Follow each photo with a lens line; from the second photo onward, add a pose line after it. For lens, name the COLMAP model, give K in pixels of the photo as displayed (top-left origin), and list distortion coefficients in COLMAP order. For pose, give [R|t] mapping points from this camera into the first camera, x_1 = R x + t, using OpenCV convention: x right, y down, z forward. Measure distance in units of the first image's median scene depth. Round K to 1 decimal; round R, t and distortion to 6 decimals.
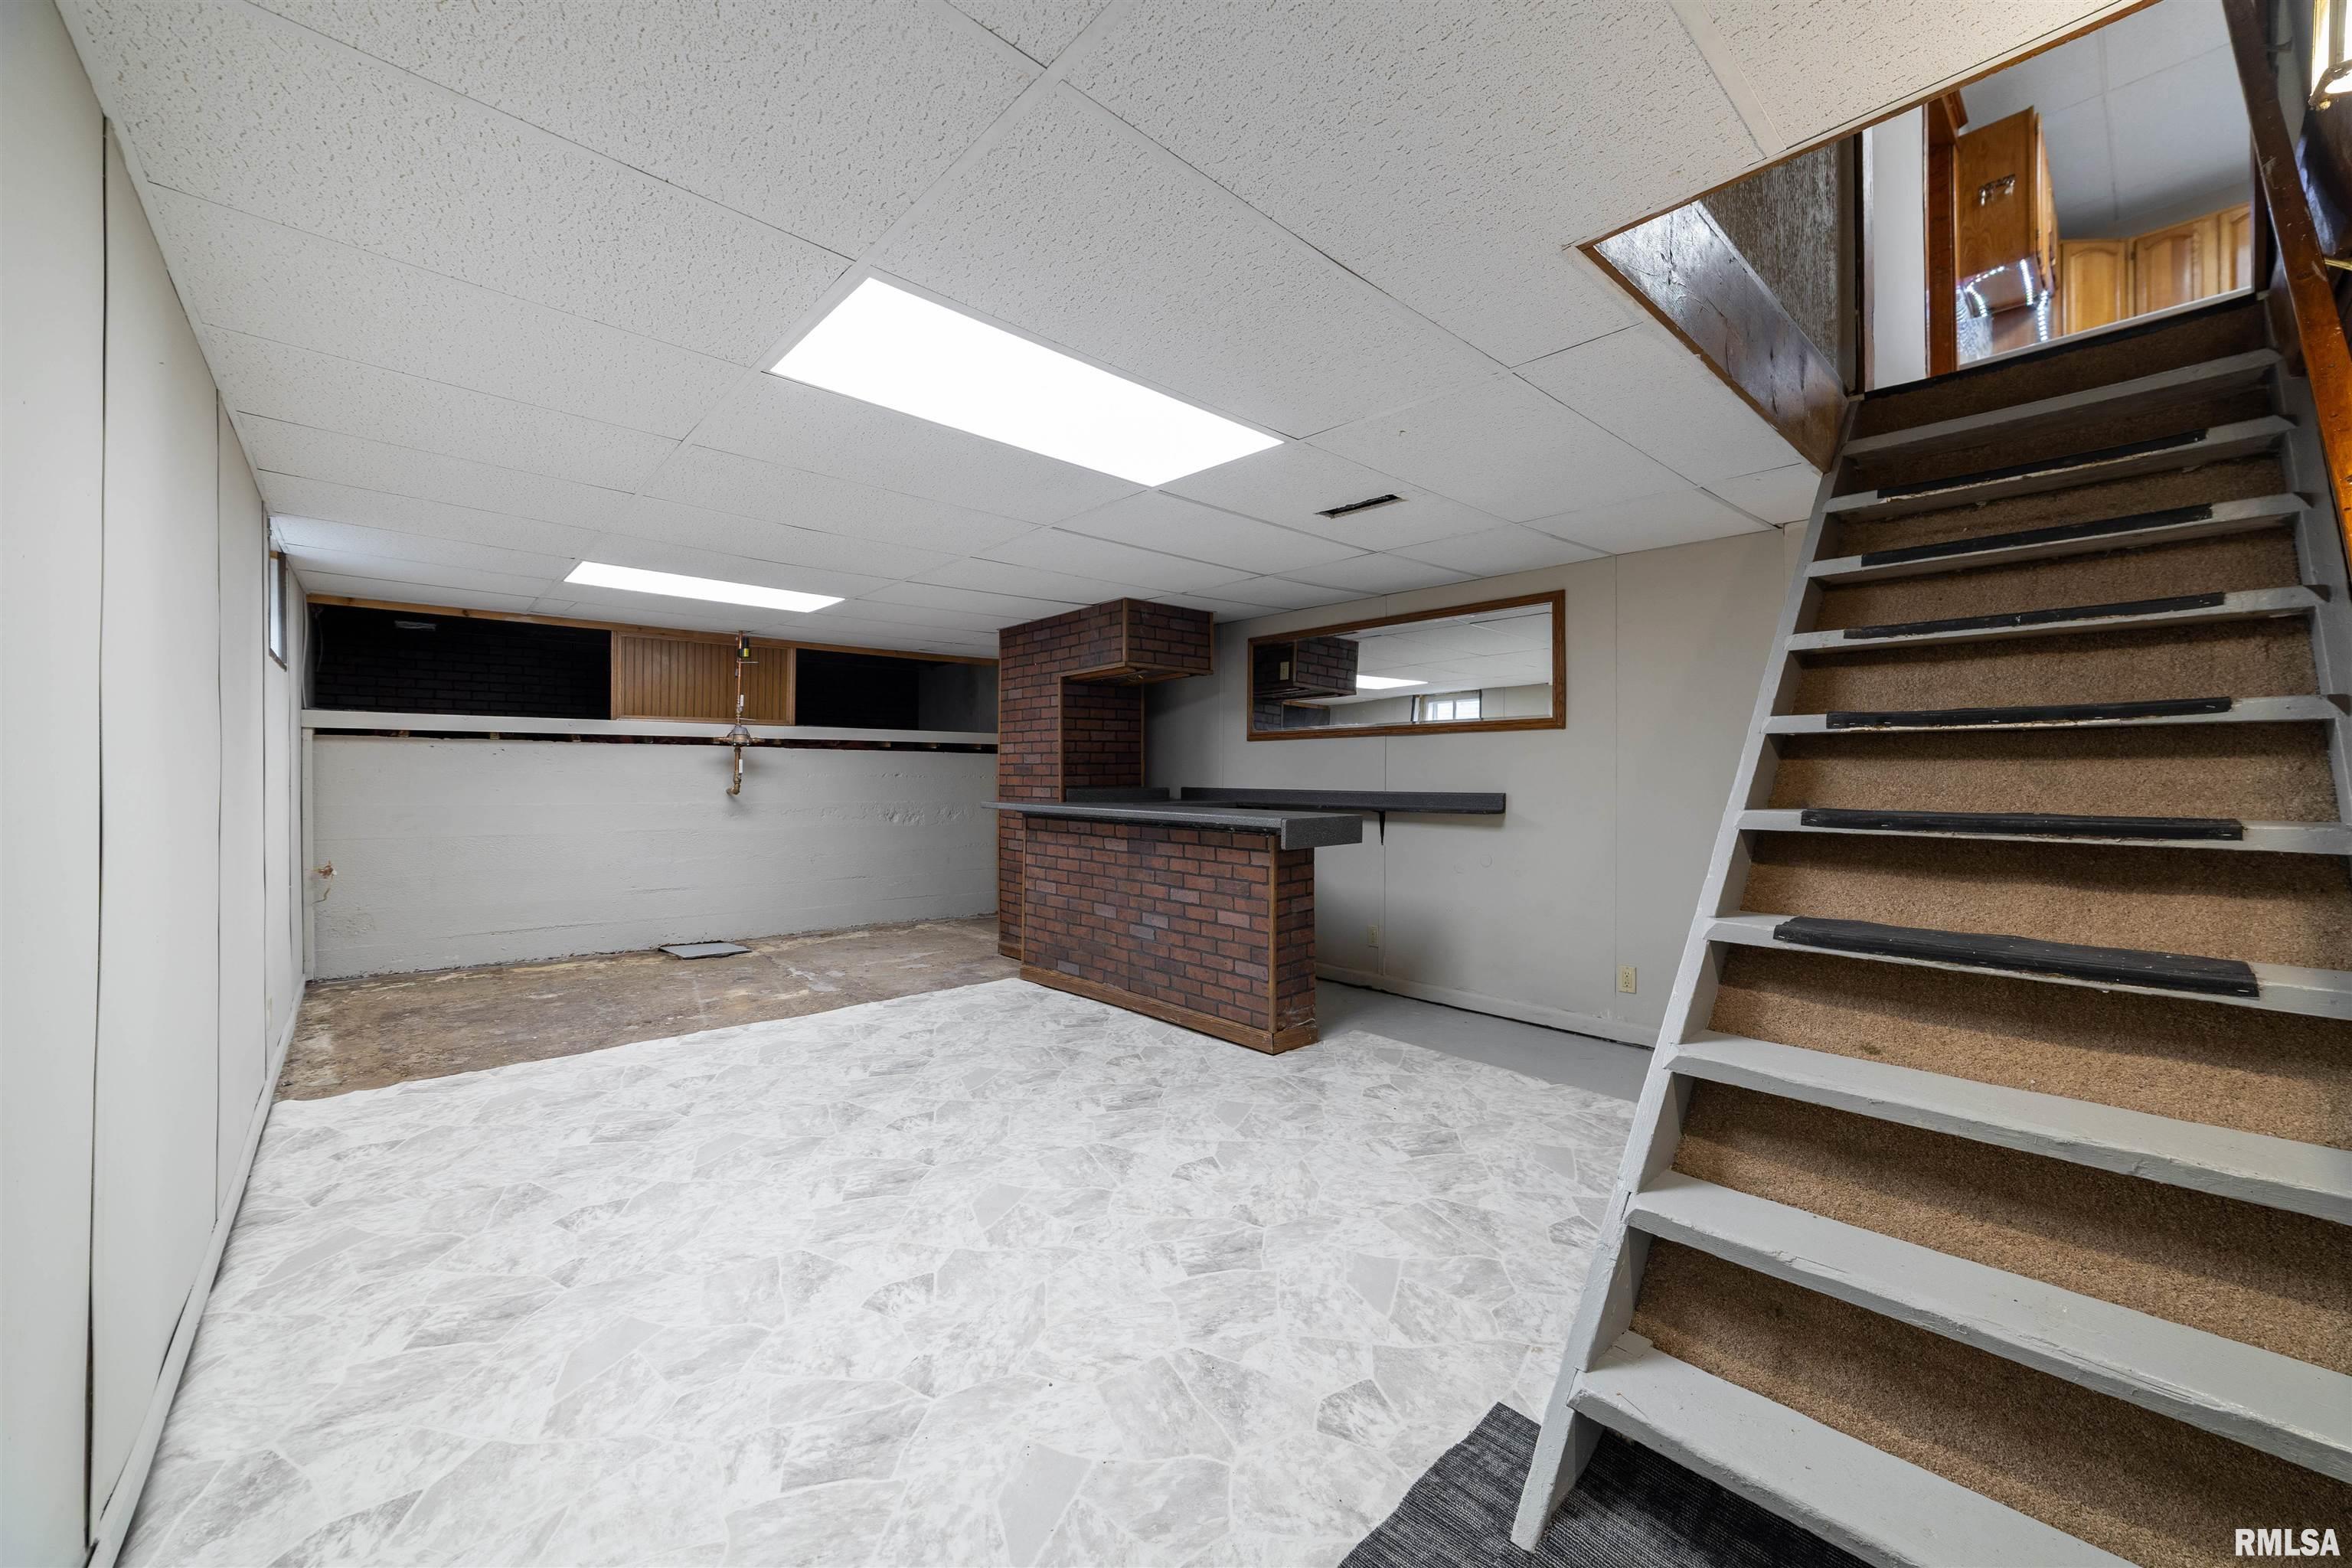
lens RADIAL K [[882.2, 0, 1182.0], [0, 882.2, 775.4], [0, 0, 1]] dist [-0.037275, 0.015932]
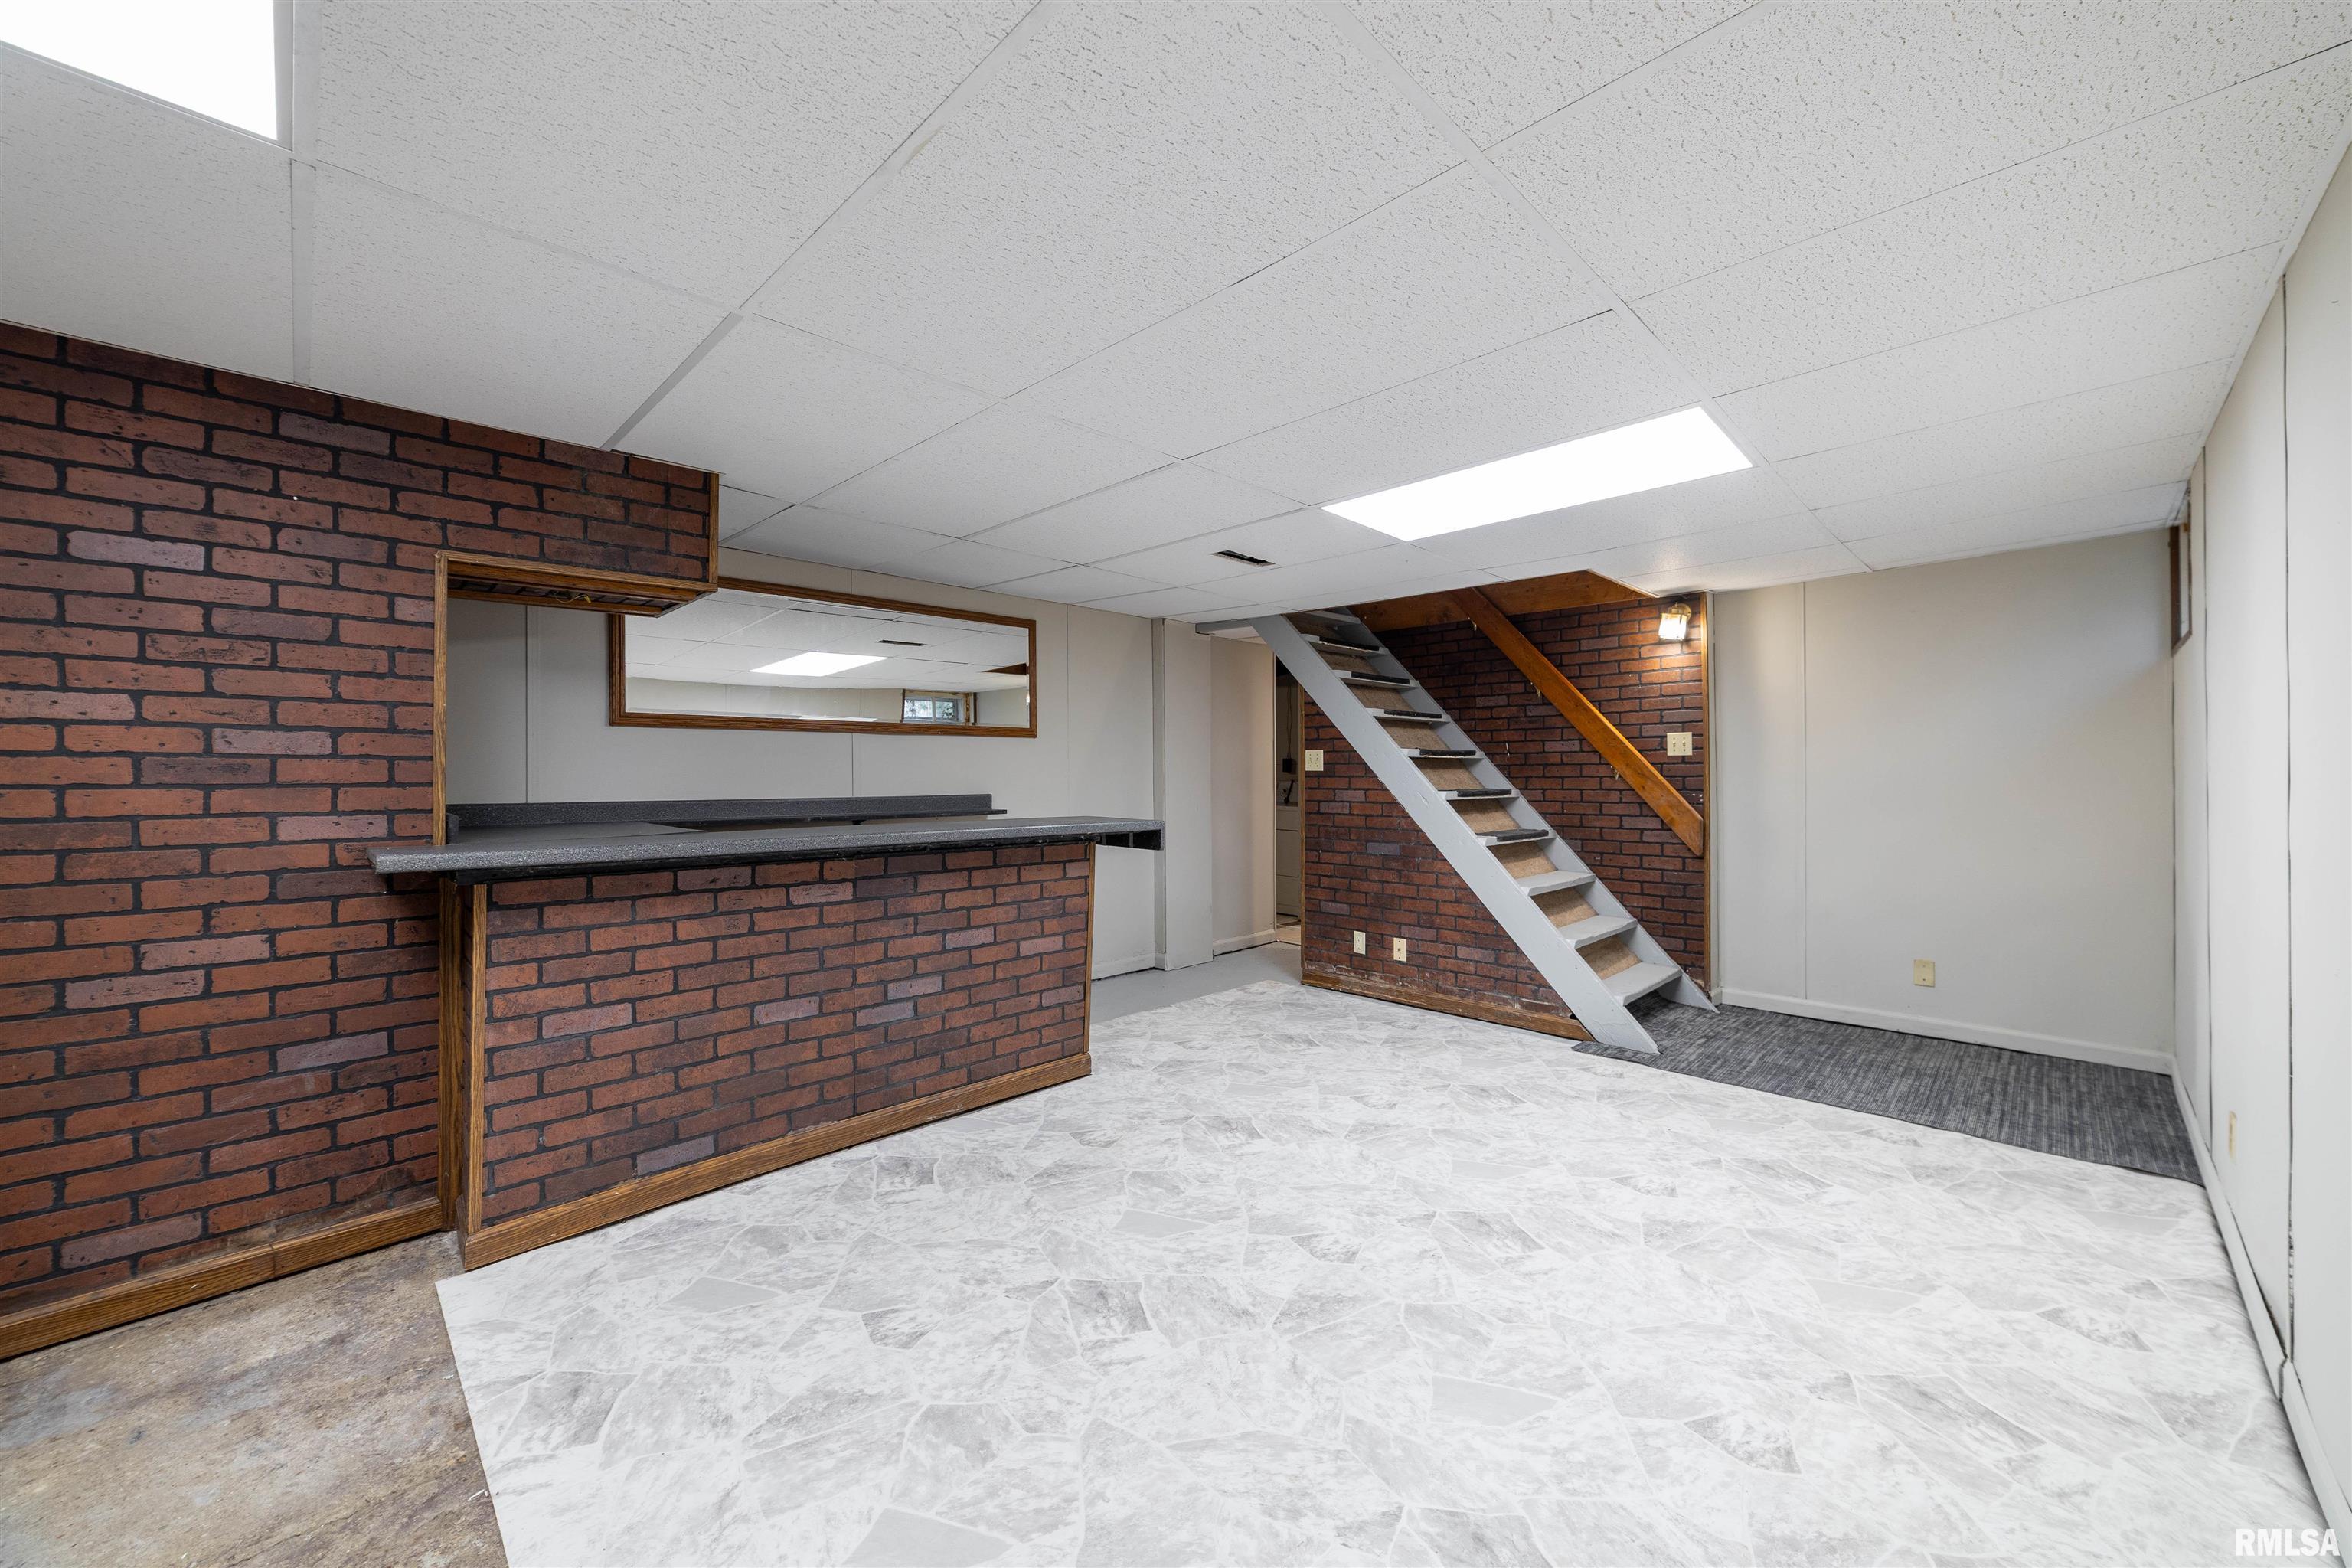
lens RADIAL K [[891.5, 0, 1192.5], [0, 891.5, 772.2], [0, 0, 1]] dist [-0.021105, 0.006620]
pose [[-0.049576, -0.000537, 0.998770, -0.826333], [0.002893, 0.999996, 0.000682, -0.007096], [-0.998766, 0.002923, -0.049575, 0.901349]]
